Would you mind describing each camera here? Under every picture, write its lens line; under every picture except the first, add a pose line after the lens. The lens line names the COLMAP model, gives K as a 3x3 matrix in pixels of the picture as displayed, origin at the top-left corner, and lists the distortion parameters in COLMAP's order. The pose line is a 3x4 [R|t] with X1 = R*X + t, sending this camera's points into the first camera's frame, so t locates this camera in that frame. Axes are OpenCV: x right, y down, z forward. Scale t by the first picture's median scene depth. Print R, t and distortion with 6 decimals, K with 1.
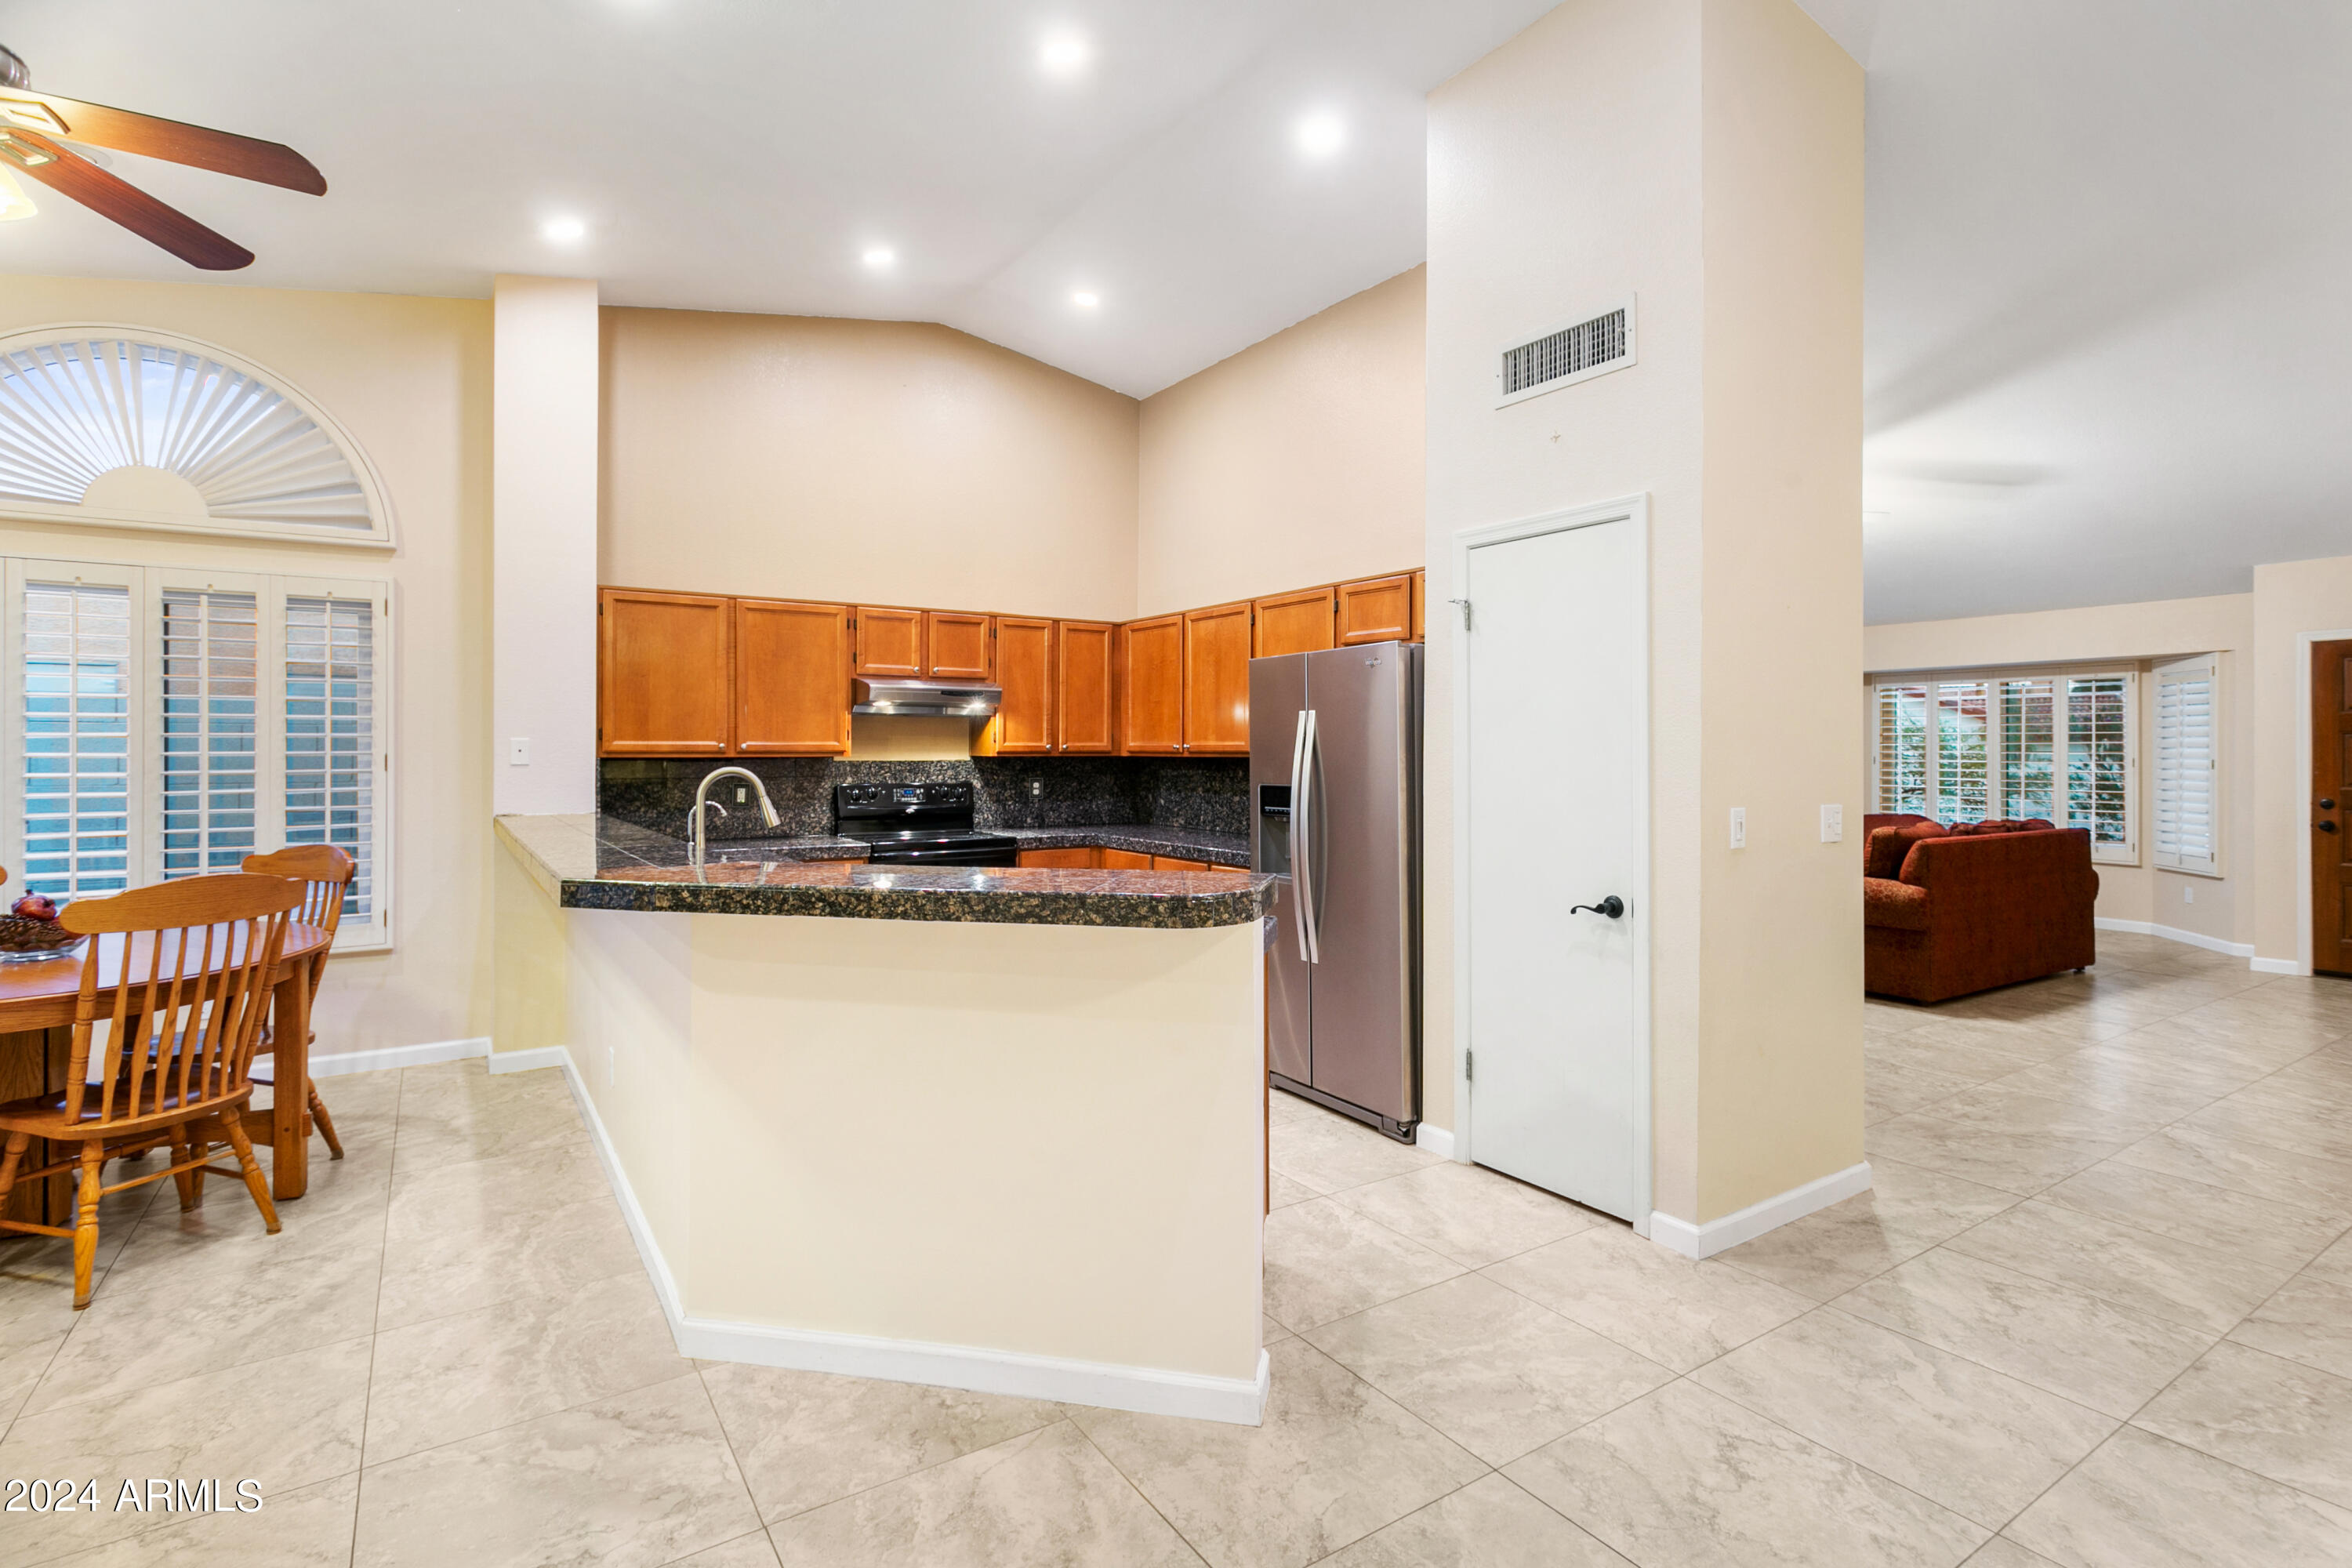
lens RADIAL K [[1134.4, 0, 1181.7], [0, 1134.4, 741.7], [0, 0, 1]] dist [0.002499, 0.000636]
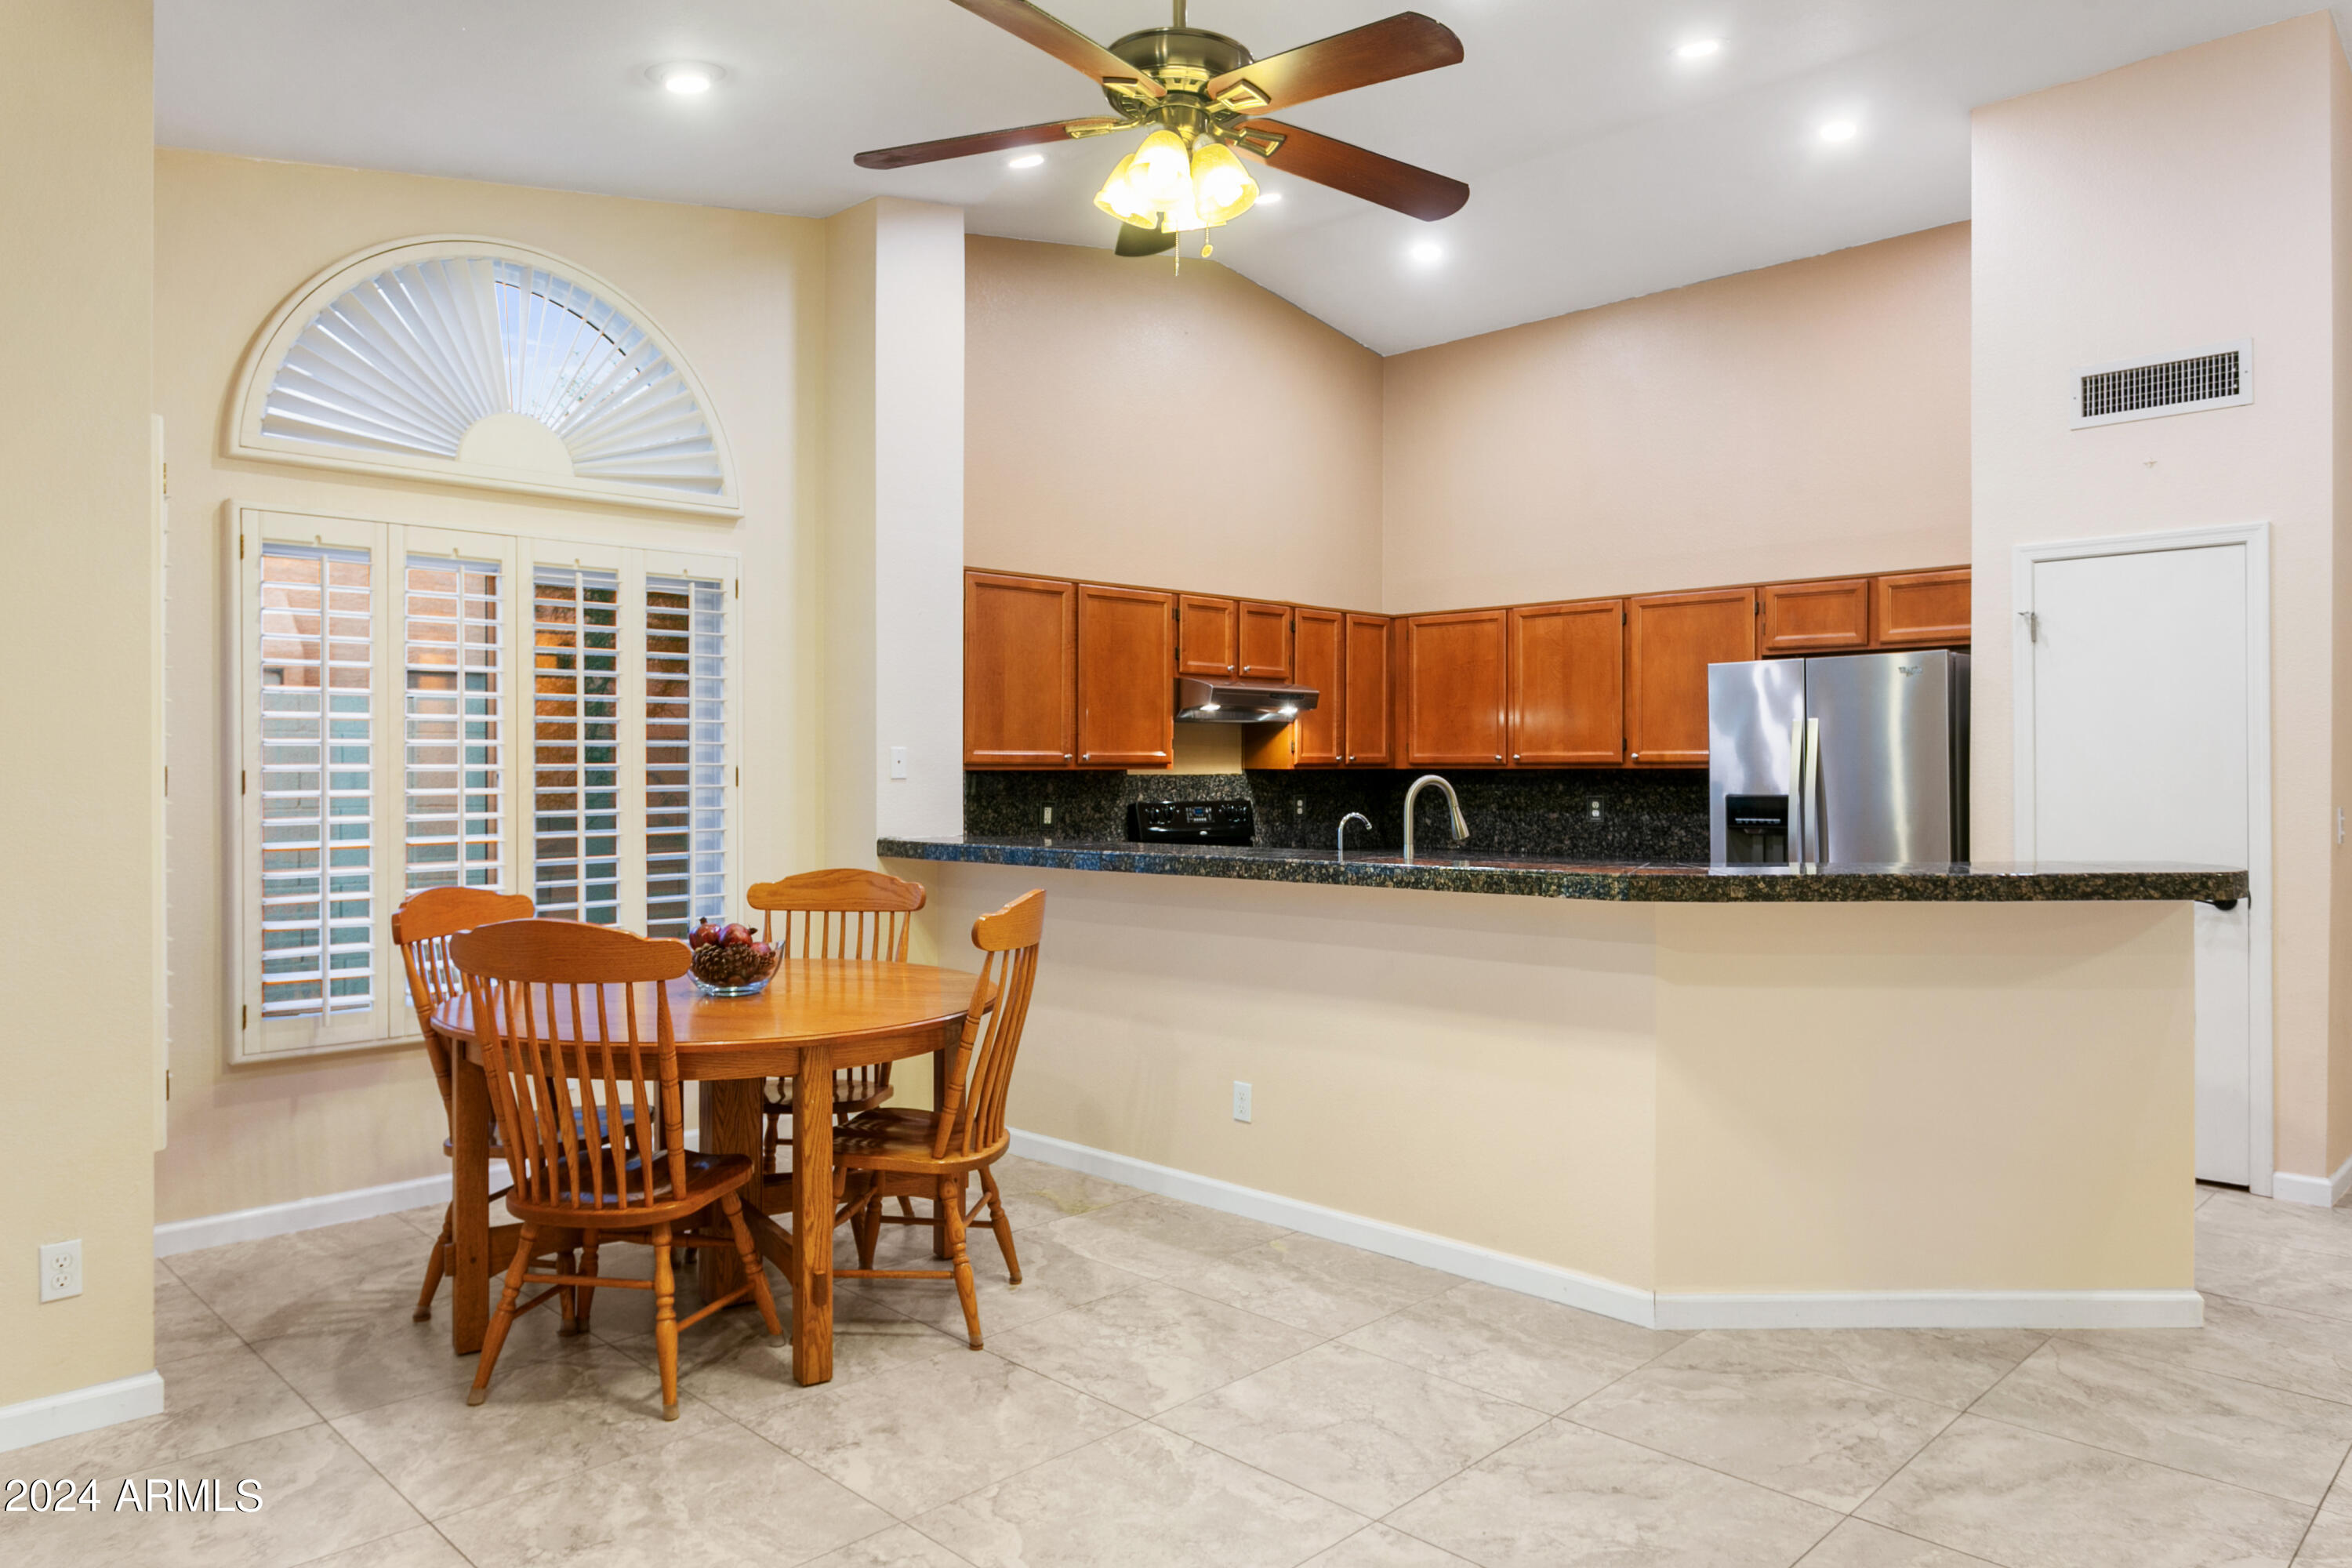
lens RADIAL K [[1529.7, 0, 1189.9], [0, 1529.7, 767.7], [0, 0, 1]] dist [-0.006548, 0.002316]
pose [[0.978844, -0.002357, 0.204595, -0.605529], [0.001037, 0.999978, 0.006560, 0.005200], [-0.204606, -0.006209, 0.978825, -0.155704]]
